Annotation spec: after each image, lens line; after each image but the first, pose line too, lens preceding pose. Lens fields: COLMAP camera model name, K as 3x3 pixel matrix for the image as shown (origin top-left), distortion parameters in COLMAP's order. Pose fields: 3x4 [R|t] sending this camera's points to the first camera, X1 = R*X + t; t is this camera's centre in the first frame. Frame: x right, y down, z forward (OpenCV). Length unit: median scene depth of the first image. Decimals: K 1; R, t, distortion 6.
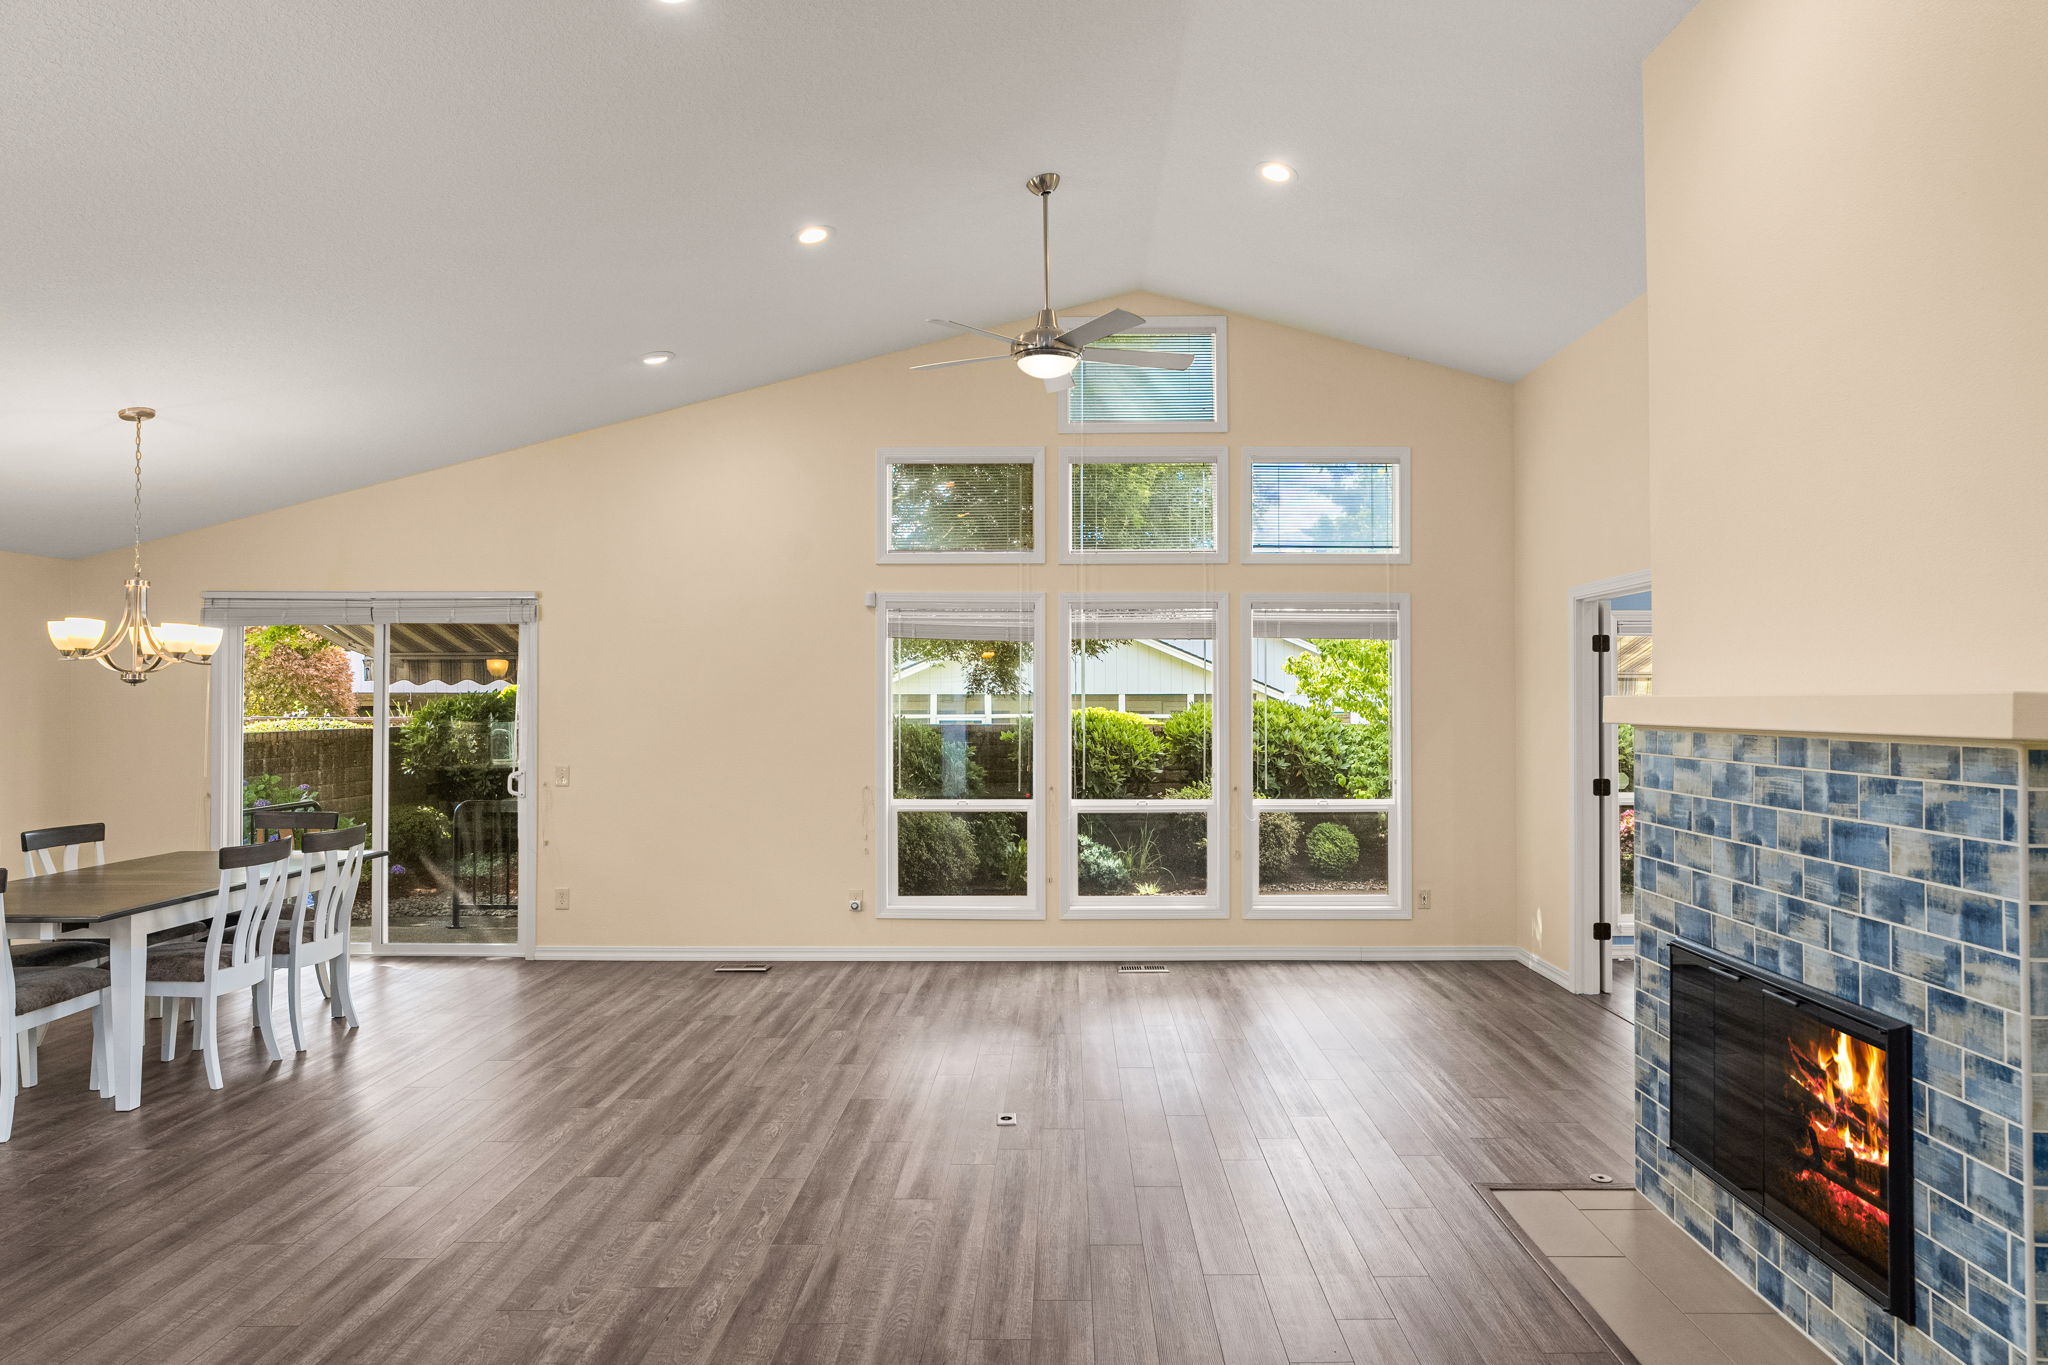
lens RADIAL K [[1252.9, 0, 1025.2], [0, 1252.9, 694.1], [0, 0, 1]] dist [-0.019587, 0.028686]
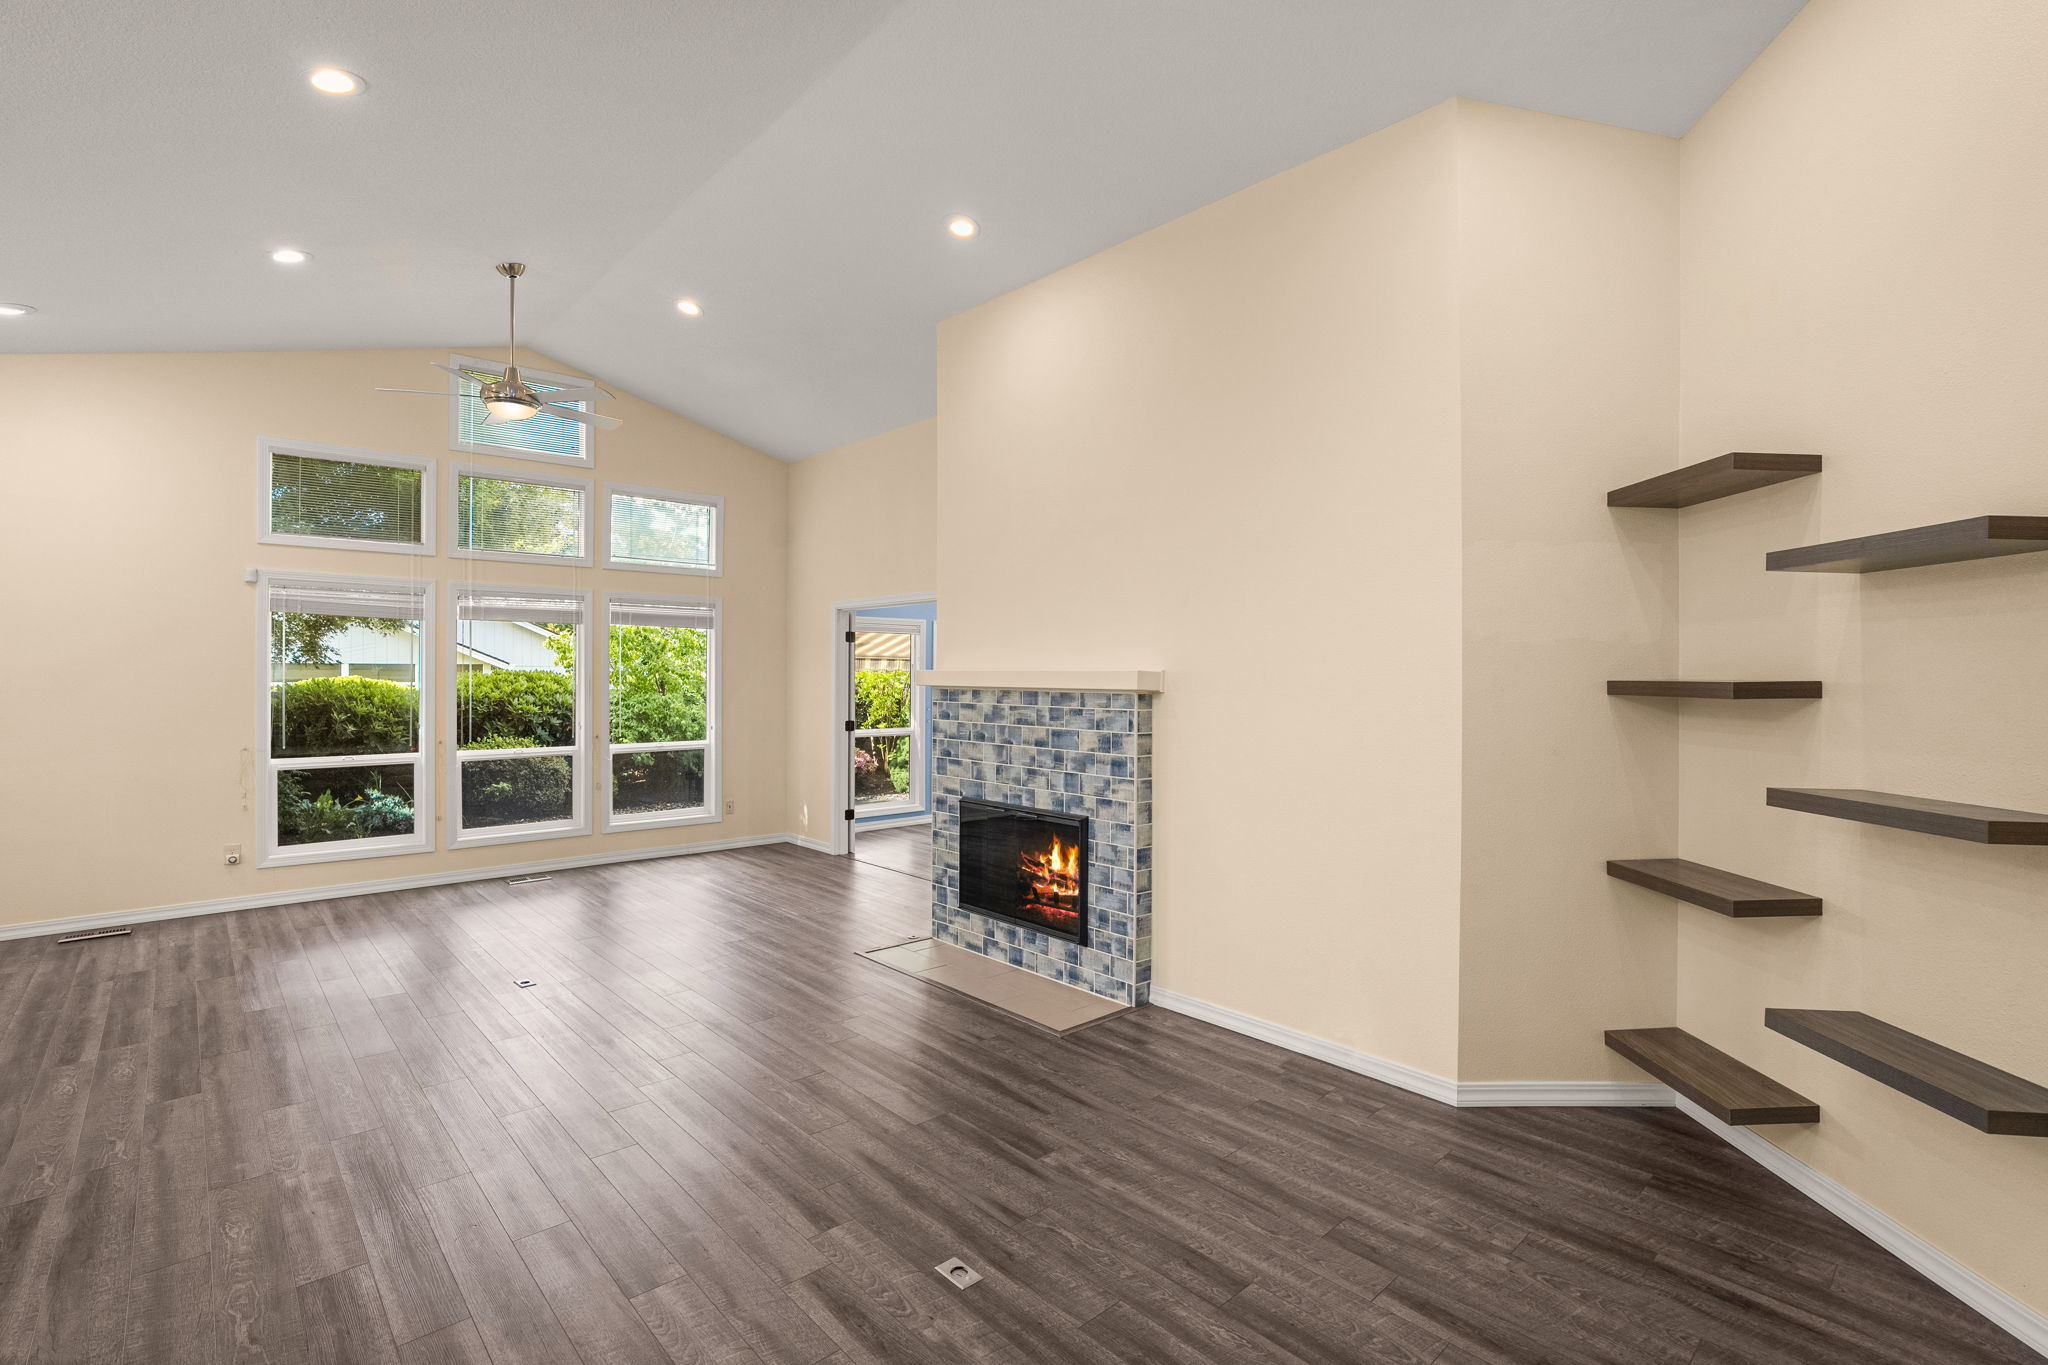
lens RADIAL K [[976.8, 0, 1042.9], [0, 976.8, 679.9], [0, 0, 1]] dist [-0.003163, 0.000335]
pose [[0.725847, -0.000403, 0.687856, -0.441192], [-0.009358, 0.999901, 0.010461, -0.001134], [-0.687792, -0.014030, 0.725772, -0.176454]]
